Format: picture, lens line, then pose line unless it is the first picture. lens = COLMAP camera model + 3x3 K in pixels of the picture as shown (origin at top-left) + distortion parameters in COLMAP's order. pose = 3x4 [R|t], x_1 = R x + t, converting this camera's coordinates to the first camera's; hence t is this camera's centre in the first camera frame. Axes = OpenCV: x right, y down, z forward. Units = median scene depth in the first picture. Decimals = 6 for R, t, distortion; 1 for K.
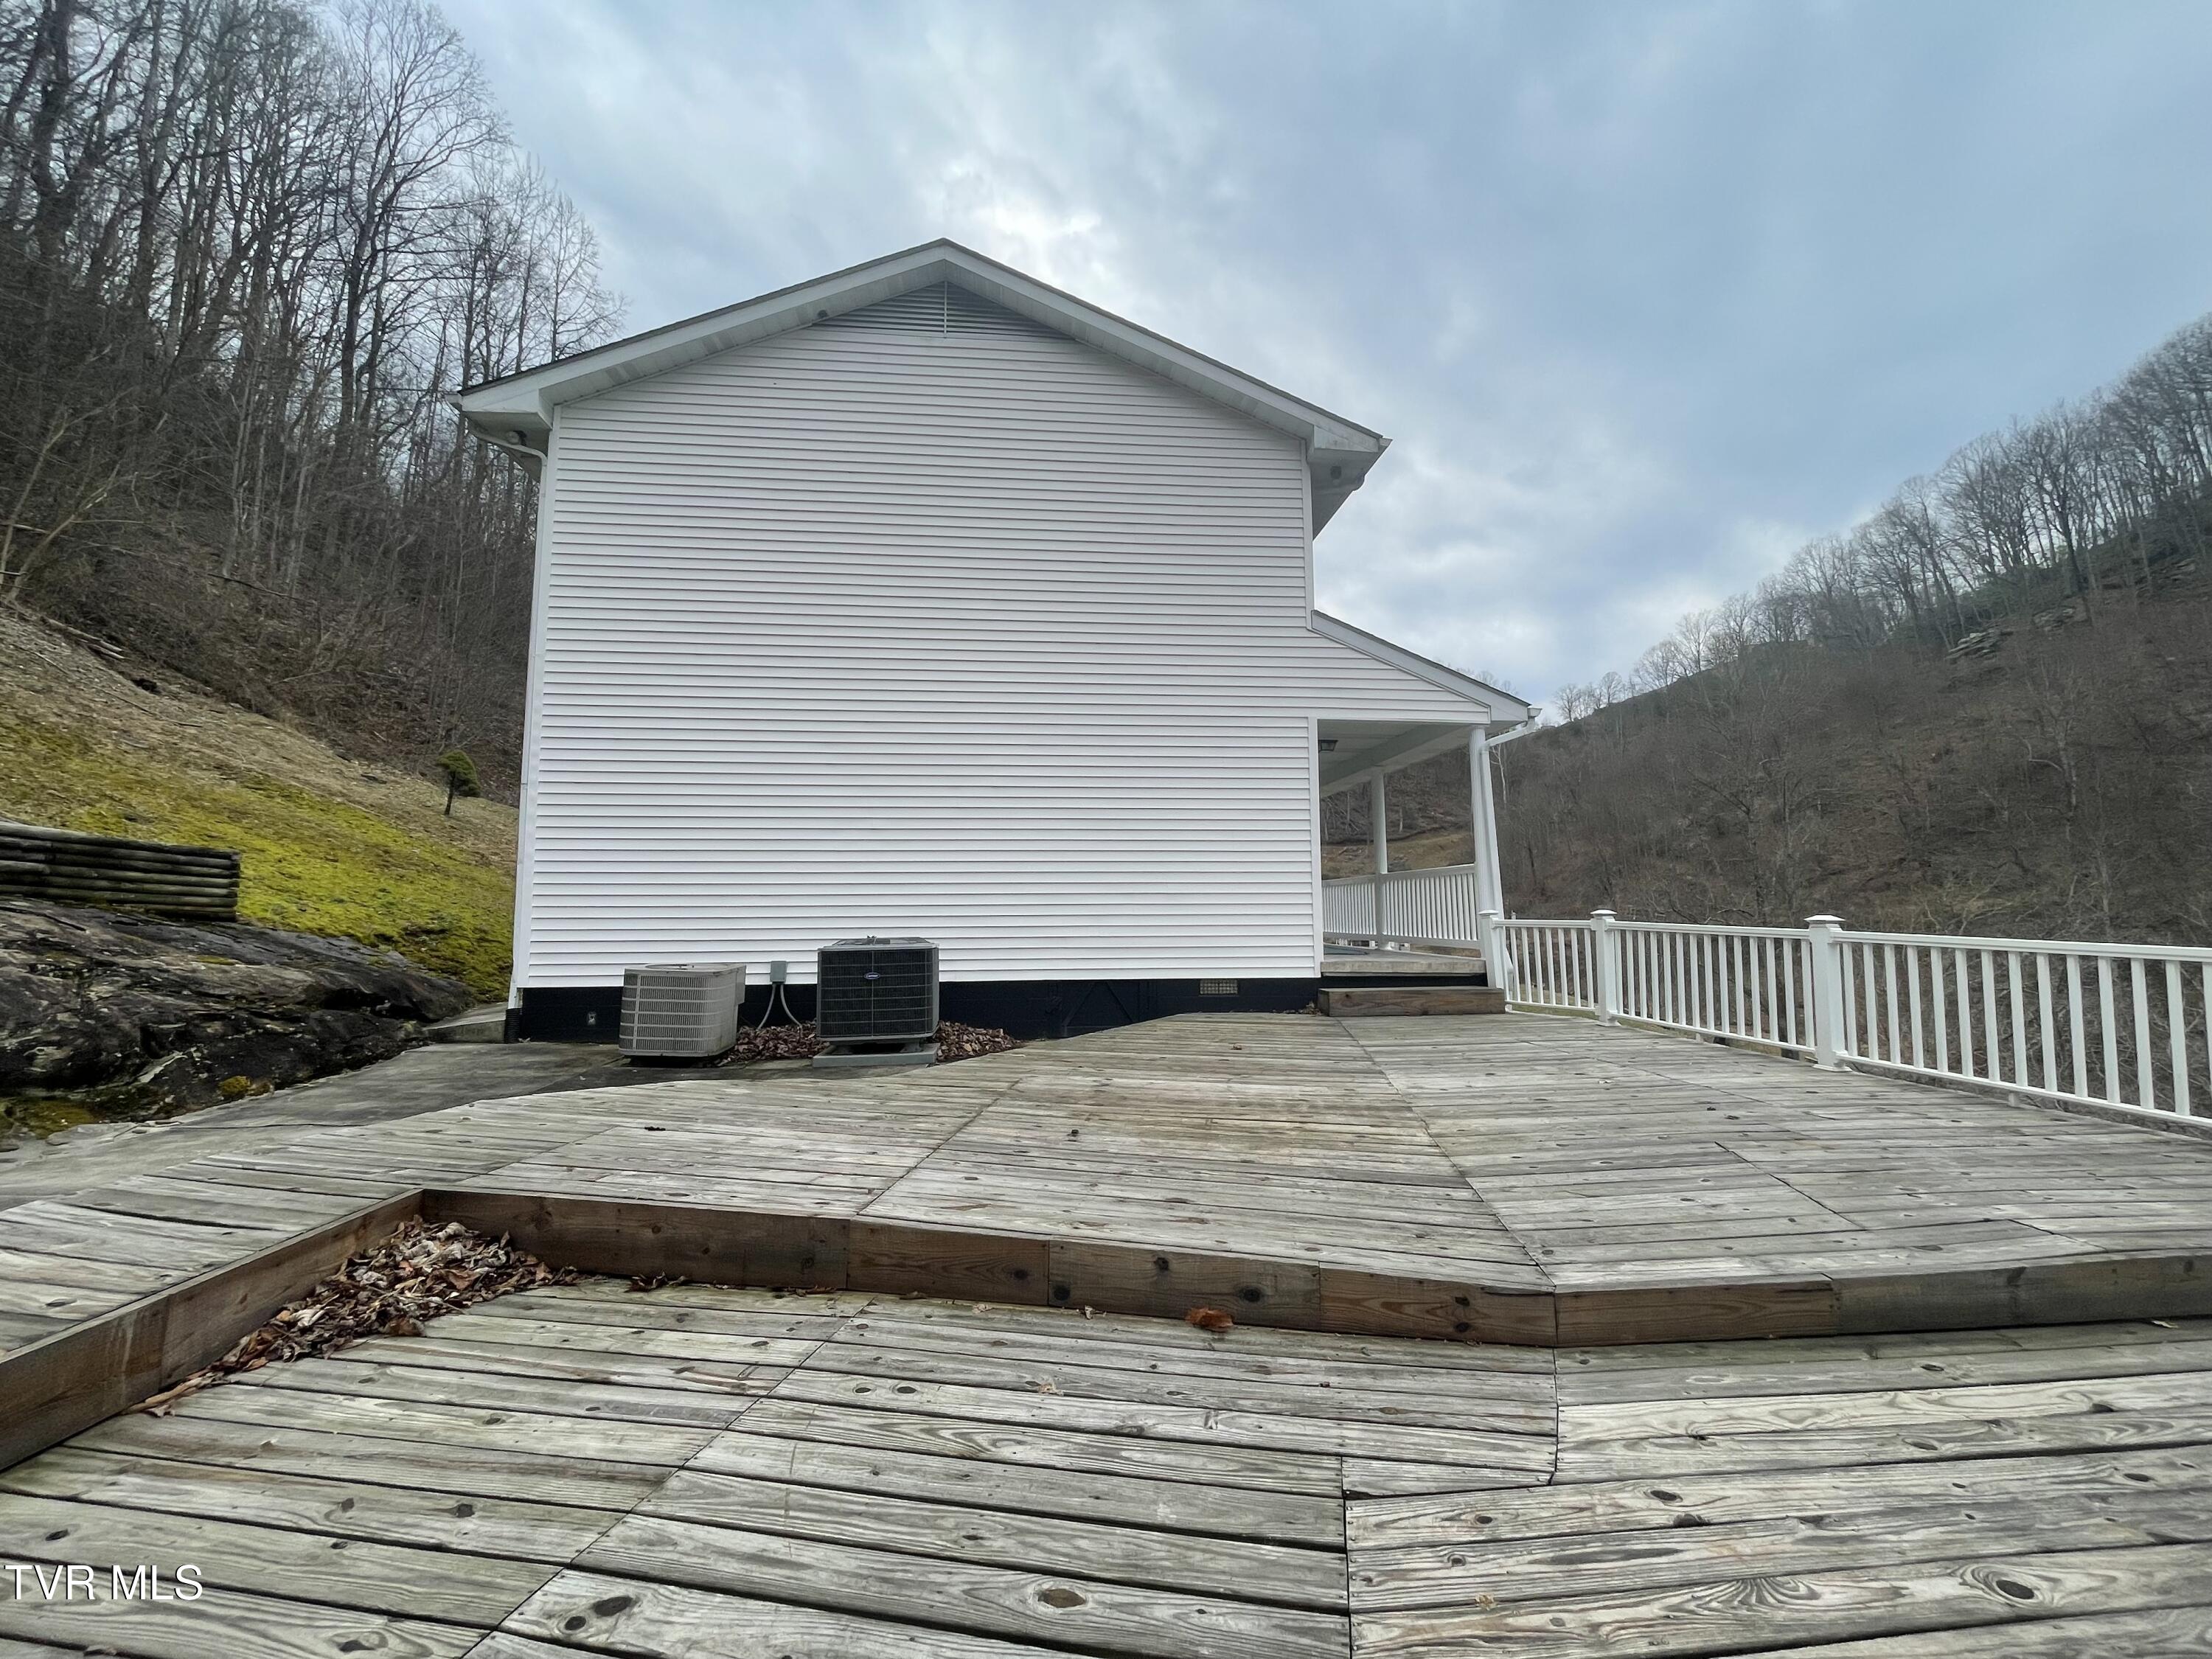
lens RADIAL K [[896.2, 0, 1107.1], [0, 896.2, 830.8], [0, 0, 1]] dist [-0.003683, -0.000658]
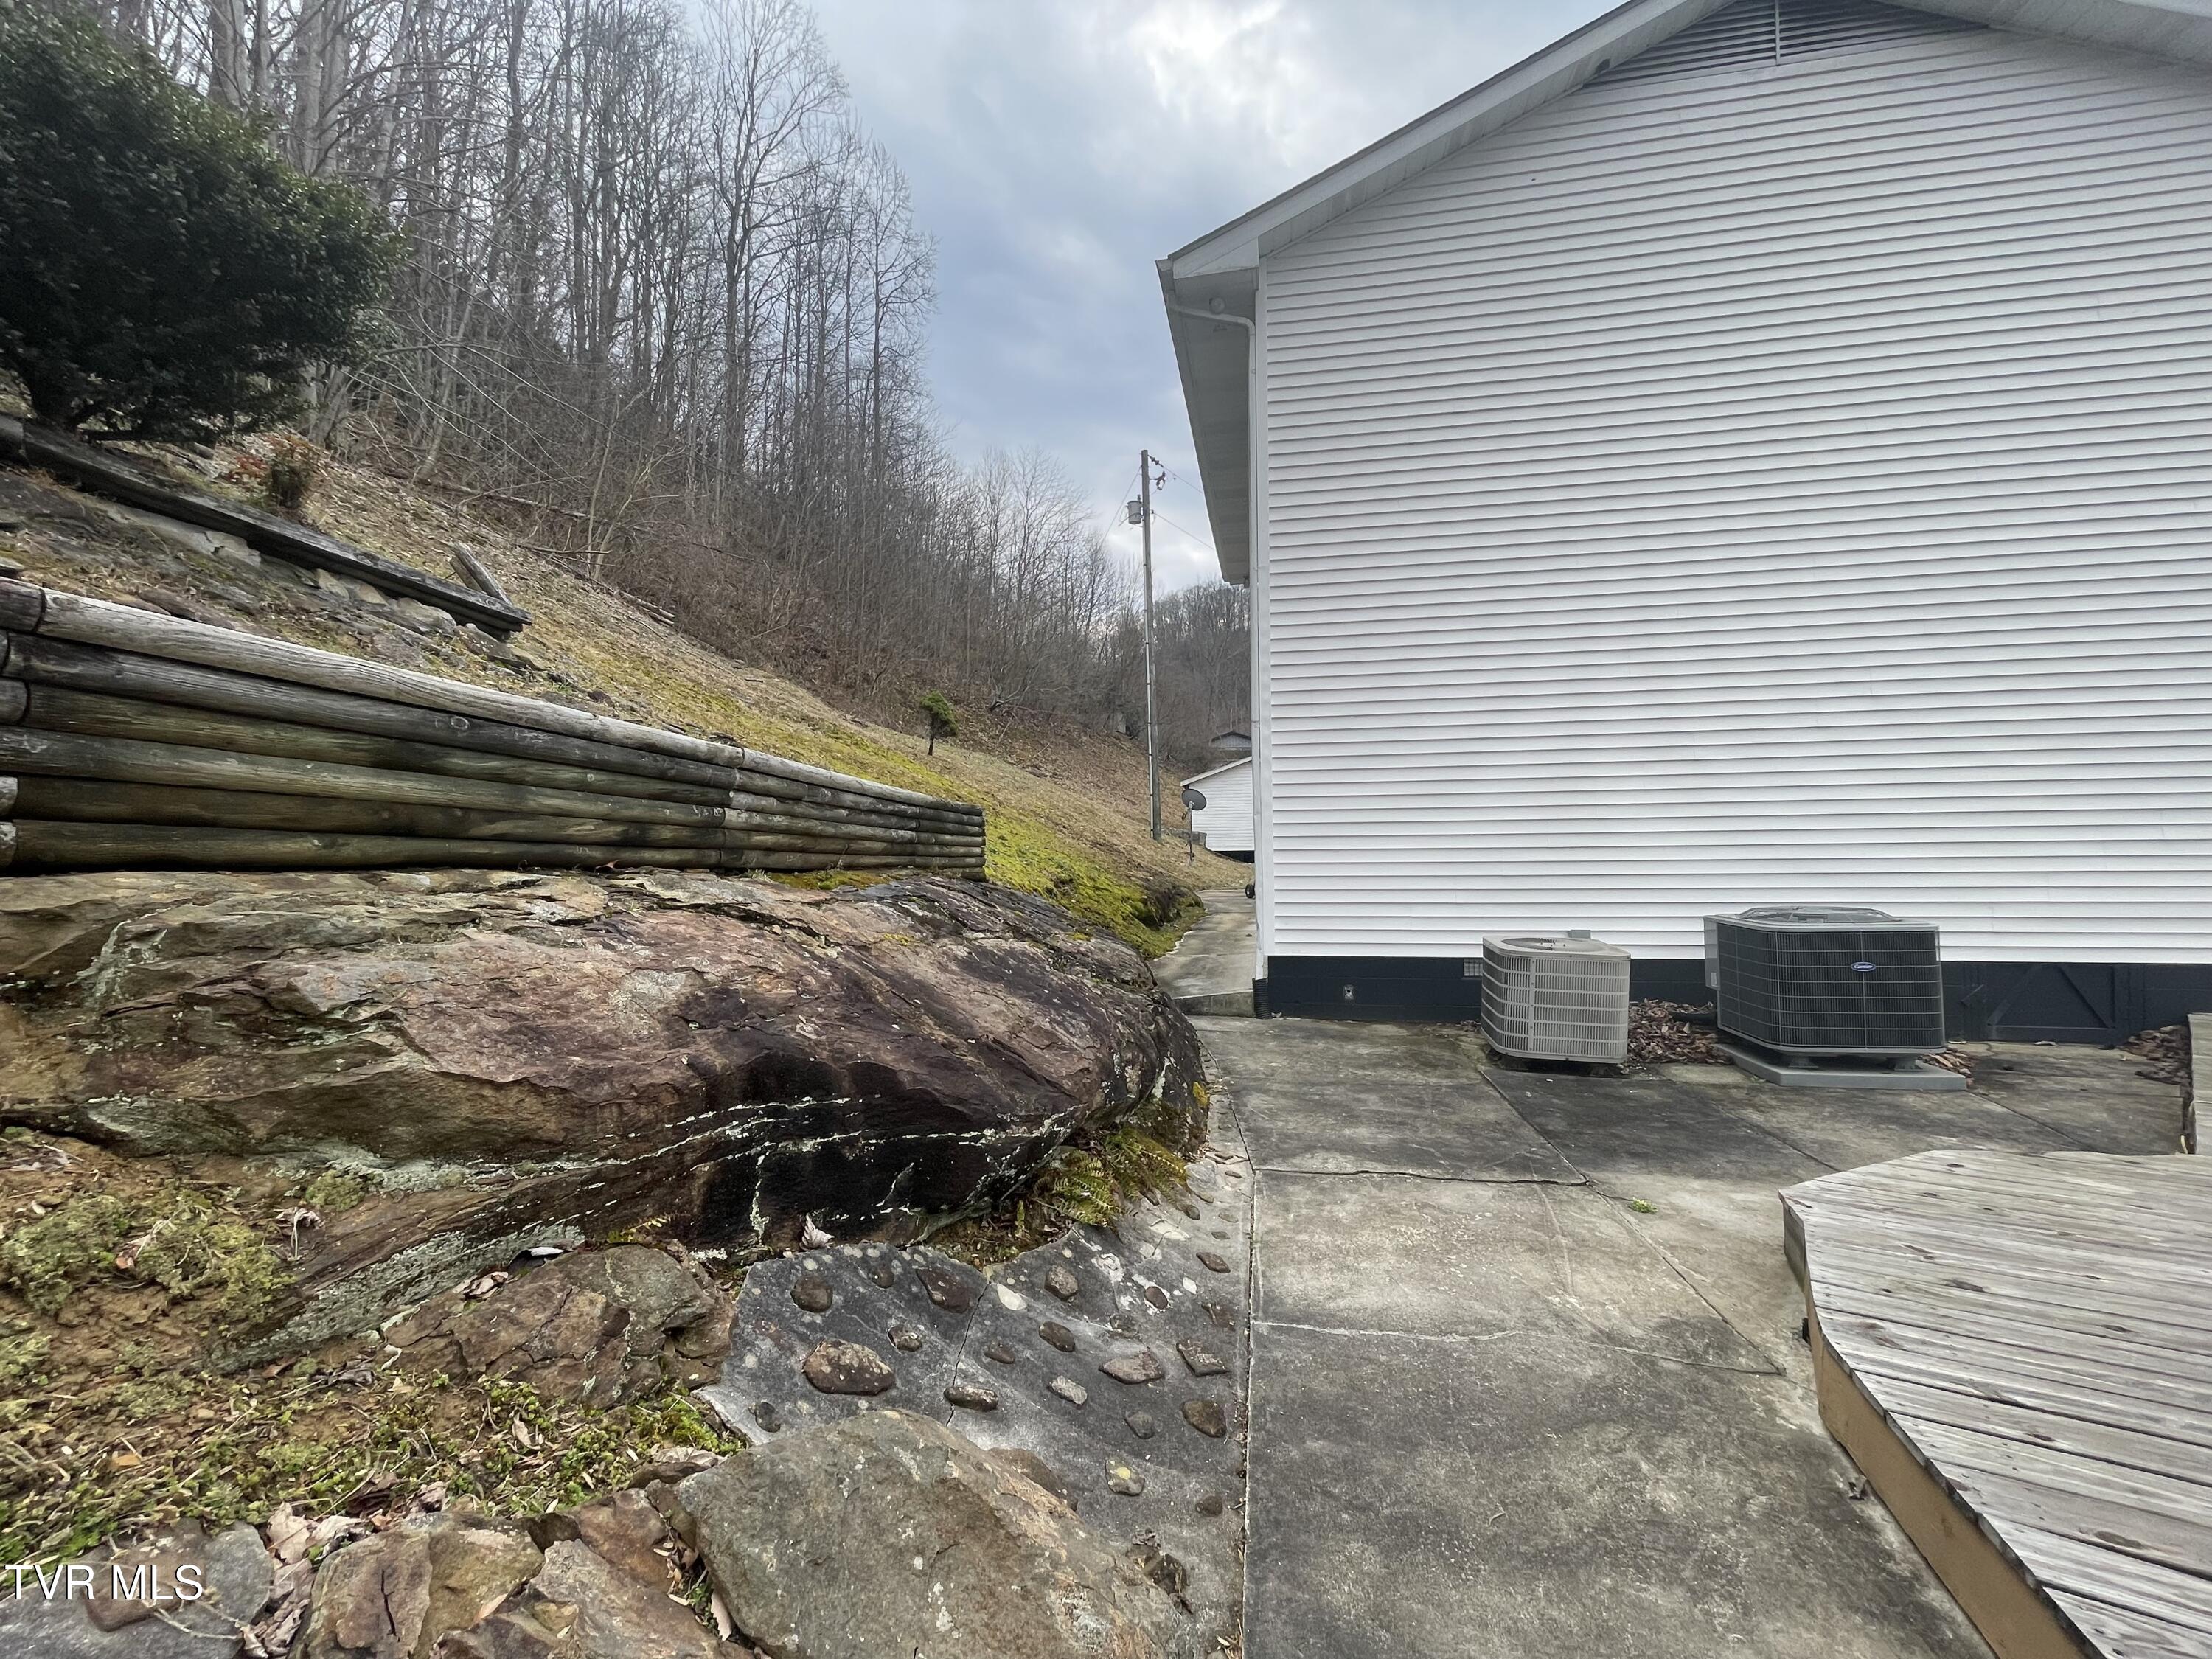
lens RADIAL K [[896.2, 0, 1096.7], [0, 896.2, 833.7], [0, 0, 1]] dist [-0.003683, -0.000658]
pose [[0.957869, -0.009260, -0.287056, -0.530760], [0.036072, 0.995444, 0.088258, -0.025617], [0.284931, -0.094894, 0.953839, 0.119406]]
